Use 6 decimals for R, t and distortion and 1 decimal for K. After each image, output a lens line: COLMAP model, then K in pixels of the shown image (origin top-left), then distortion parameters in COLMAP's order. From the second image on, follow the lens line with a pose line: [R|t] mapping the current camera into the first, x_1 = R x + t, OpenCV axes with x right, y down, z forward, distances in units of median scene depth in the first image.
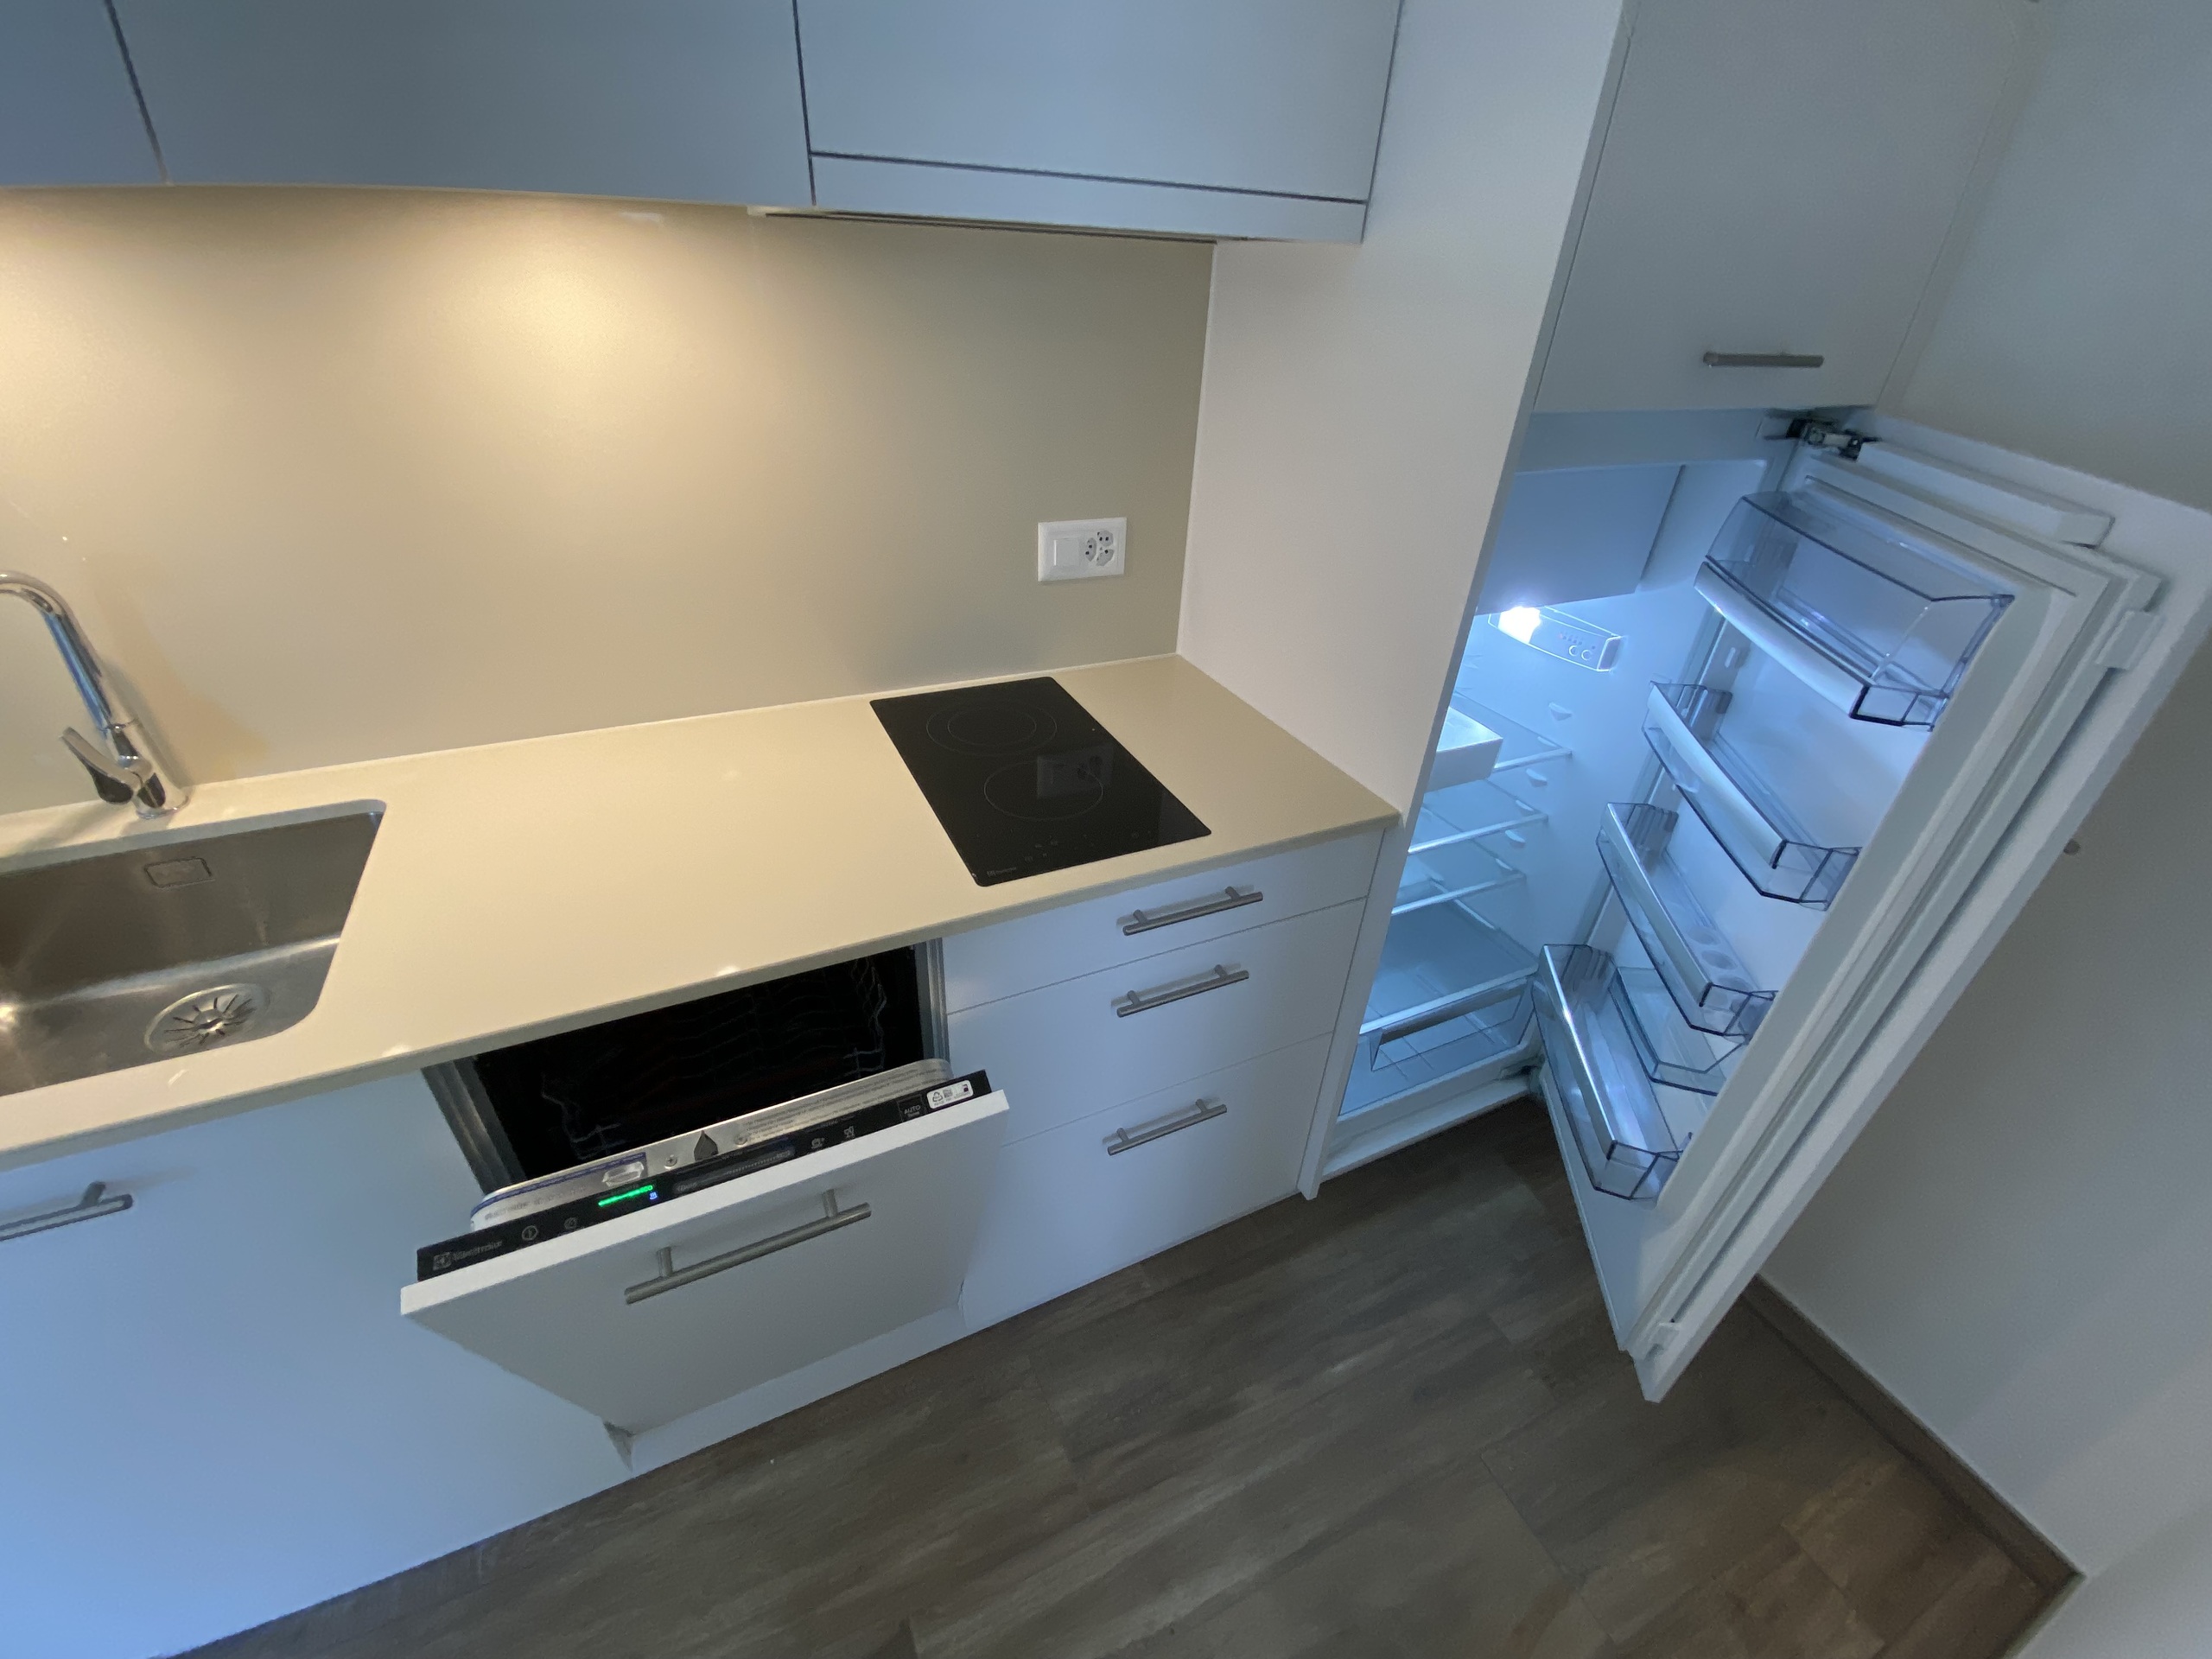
lens RADIAL K [[900.3, 0, 1095.4], [0, 900.3, 831.8], [0, 0, 1]] dist [-0.005471, -0.000419]
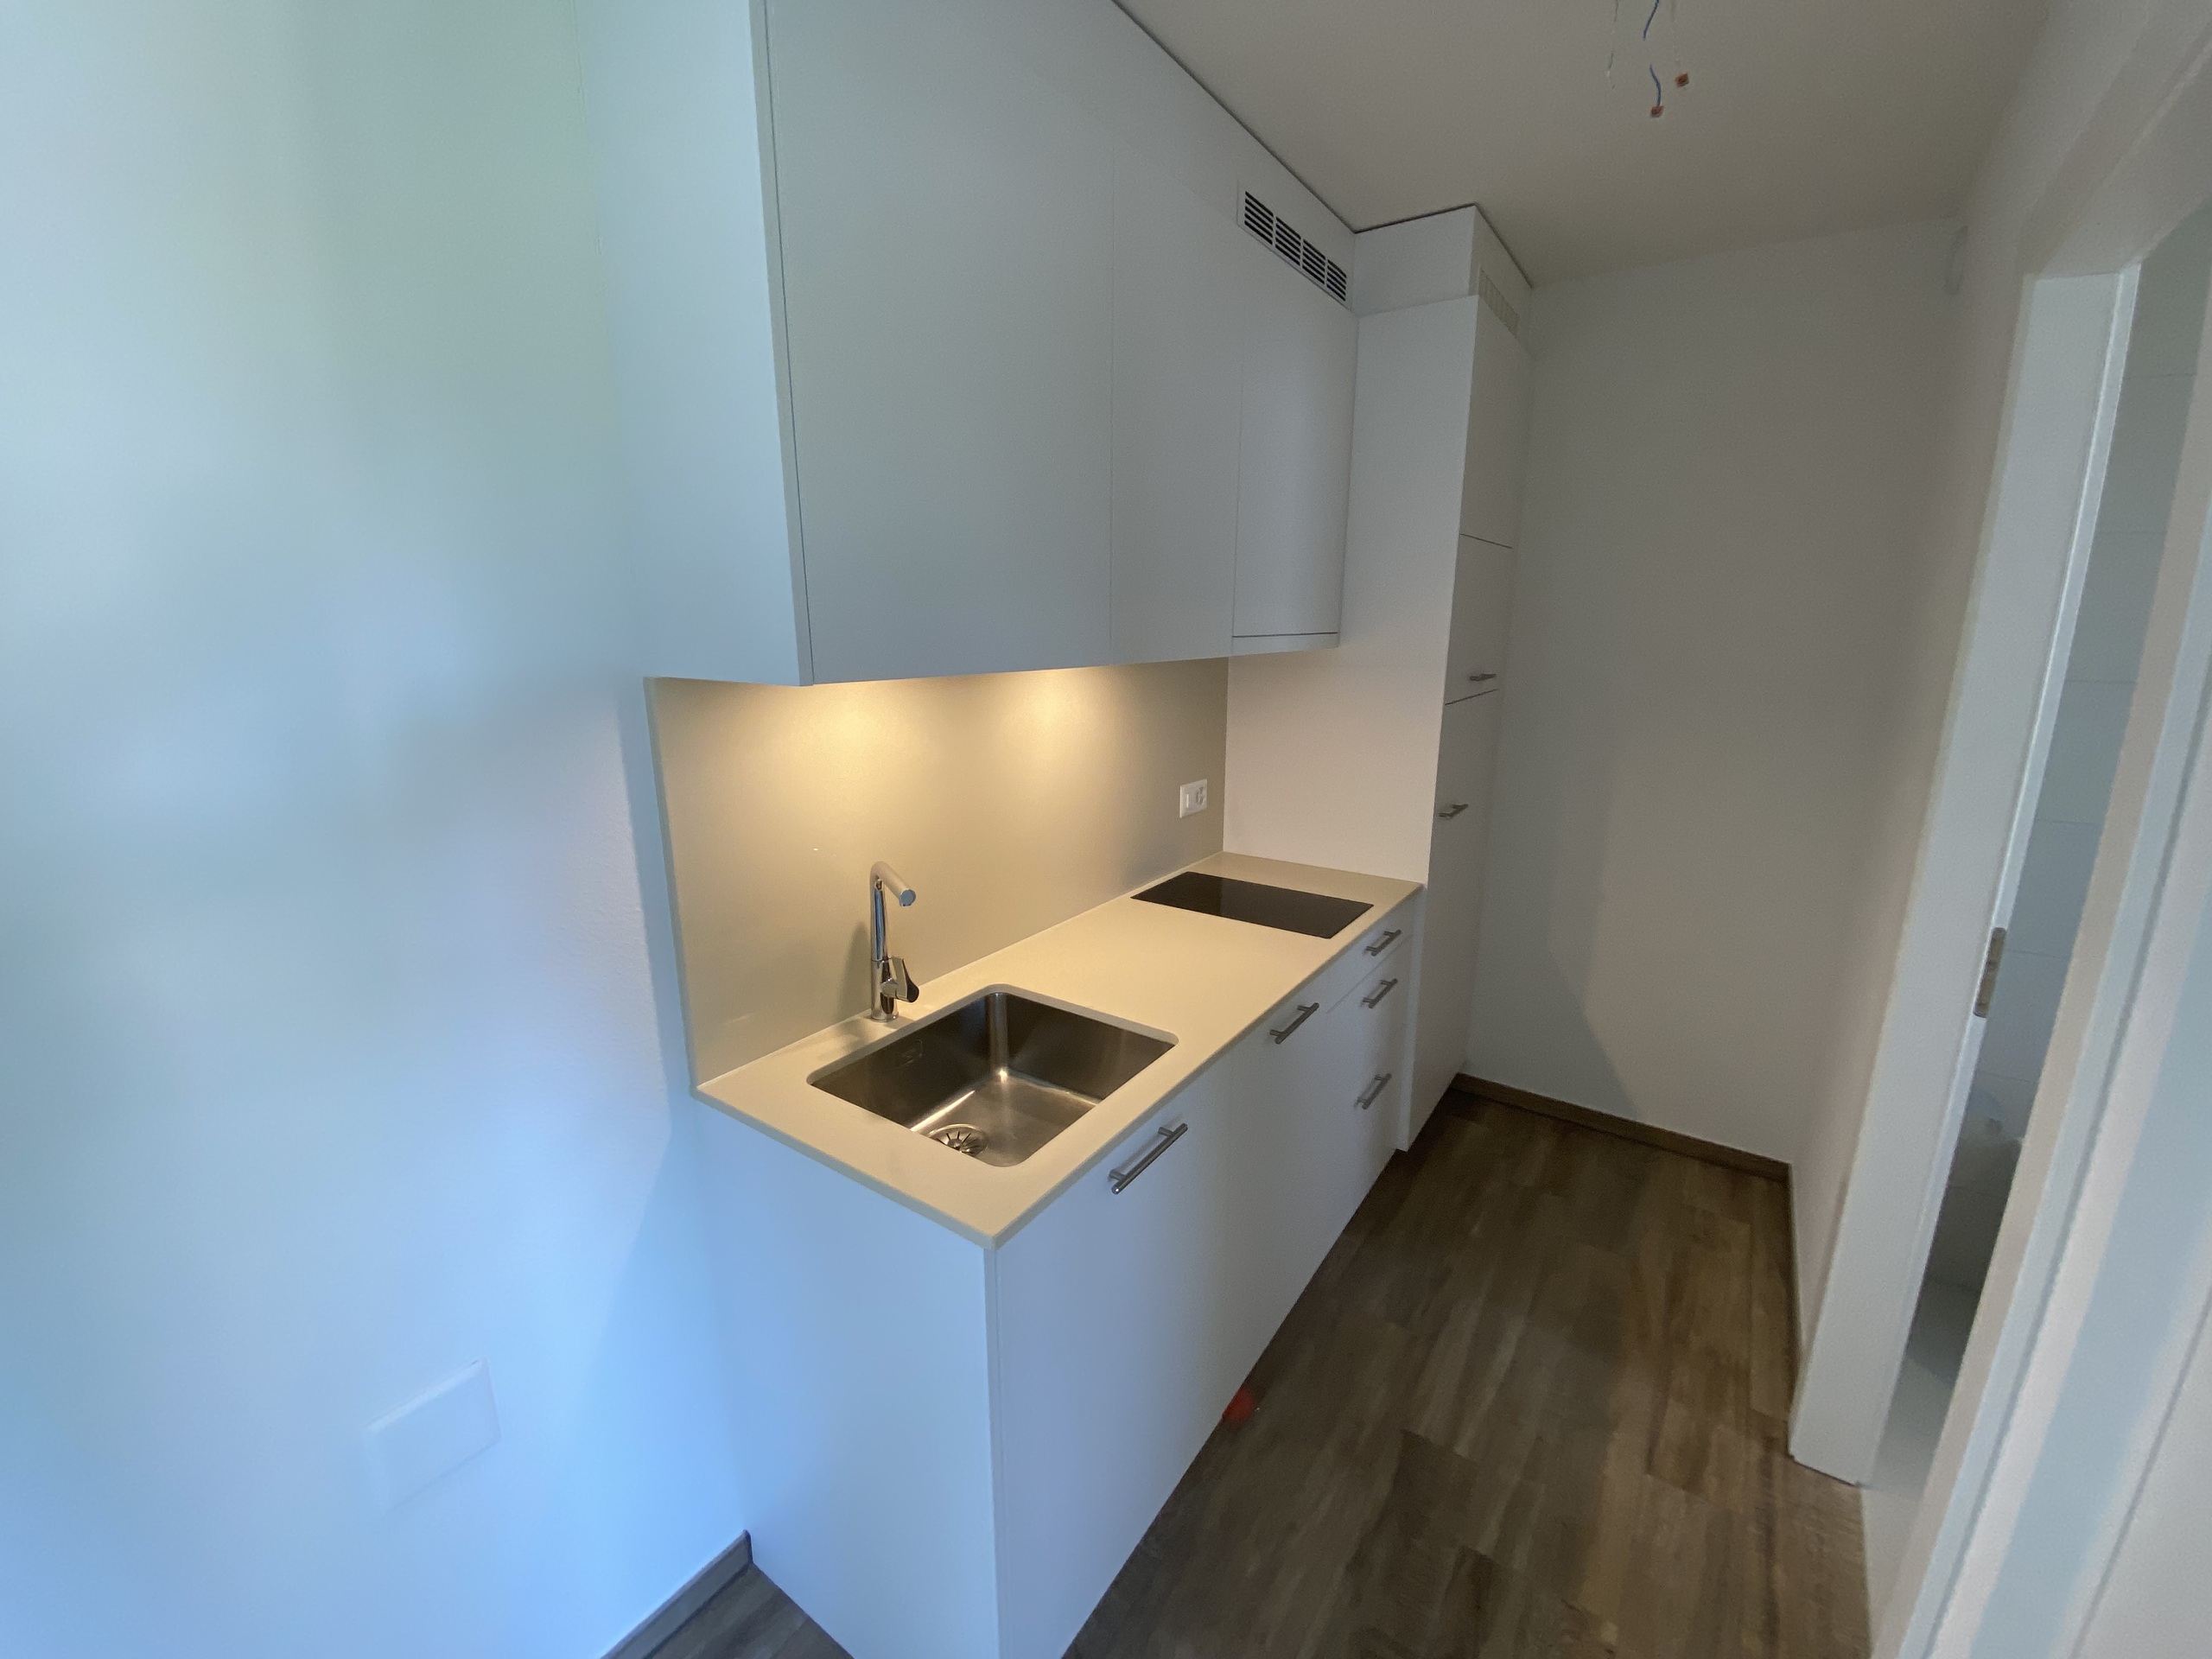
lens RADIAL K [[900.3, 0, 1113.8], [0, 900.3, 822.9], [0, 0, 1]] dist [-0.005471, -0.000419]
pose [[0.862140, -0.146761, 0.484950, -1.043392], [0.297007, 0.921826, -0.249044, 0.126128], [-0.410489, 0.358745, 0.838332, -0.401969]]
